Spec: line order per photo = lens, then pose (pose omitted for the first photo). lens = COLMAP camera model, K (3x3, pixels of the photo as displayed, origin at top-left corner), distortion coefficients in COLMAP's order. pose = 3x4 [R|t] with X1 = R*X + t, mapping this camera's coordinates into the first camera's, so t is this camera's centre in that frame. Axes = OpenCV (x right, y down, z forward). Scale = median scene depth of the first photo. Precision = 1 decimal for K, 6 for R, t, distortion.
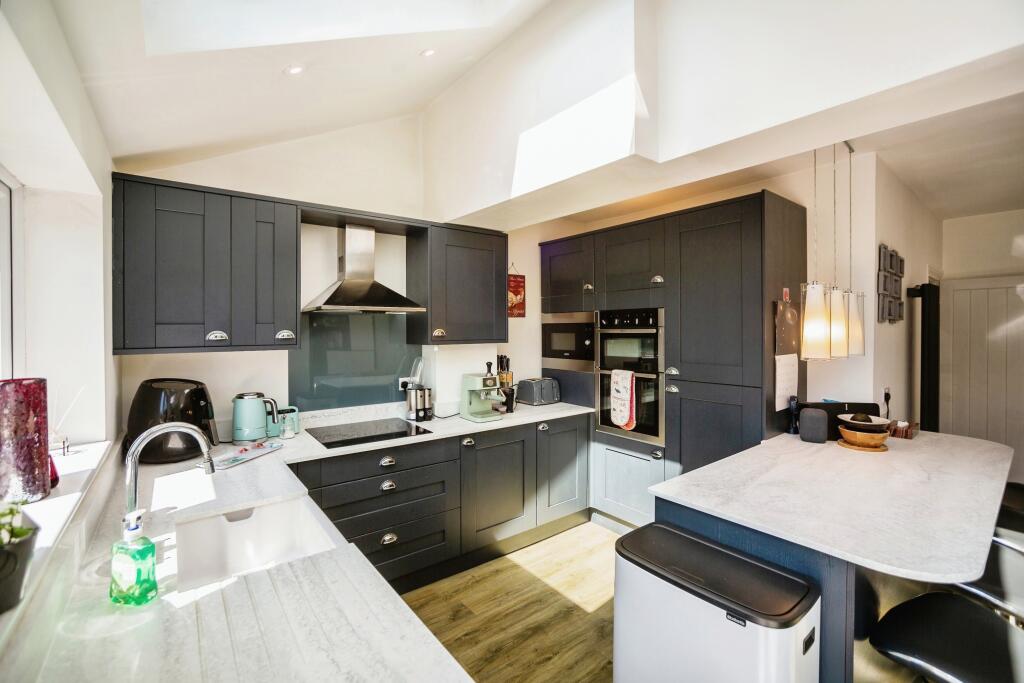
lens RADIAL K [[447.7, 0, 518.0], [0, 447.7, 332.3], [0, 0, 1]] dist [-0.015485, 0.008599]
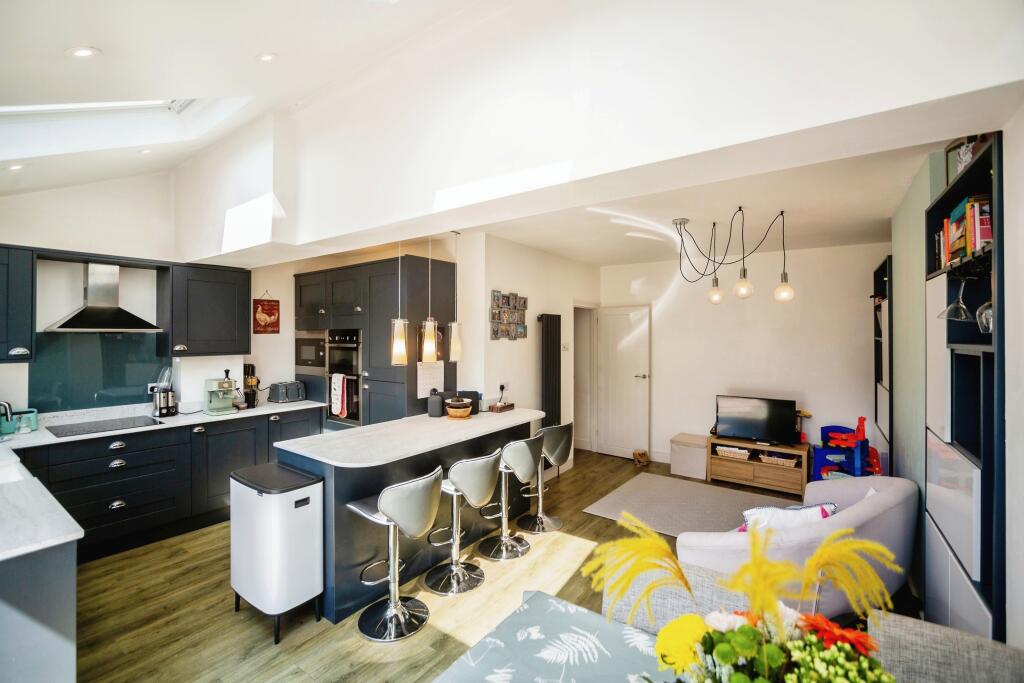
lens RADIAL K [[447.7, 0, 516.5], [0, 447.7, 332.9], [0, 0, 1]] dist [-0.015485, 0.008599]
pose [[0.965773, 0.002953, 0.259371, 0.414952], [-0.000113, 0.999940, -0.010966, -0.026645], [-0.259387, 0.010562, 0.965716, -0.476575]]
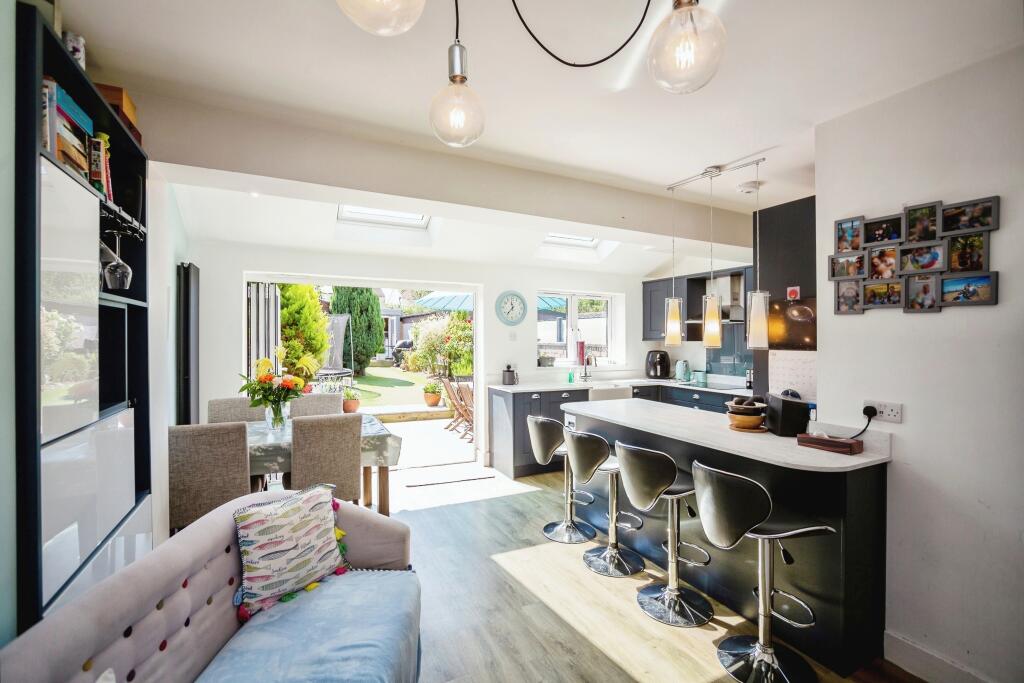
lens RADIAL K [[447.7, 0, 511.1], [0, 447.7, 338.6], [0, 0, 1]] dist [-0.015485, 0.008599]
pose [[-0.223474, -0.000936, -0.974709, 1.557835], [-0.016155, 0.999866, 0.002744, 0.026397], [0.974576, 0.016360, -0.223459, 0.536478]]
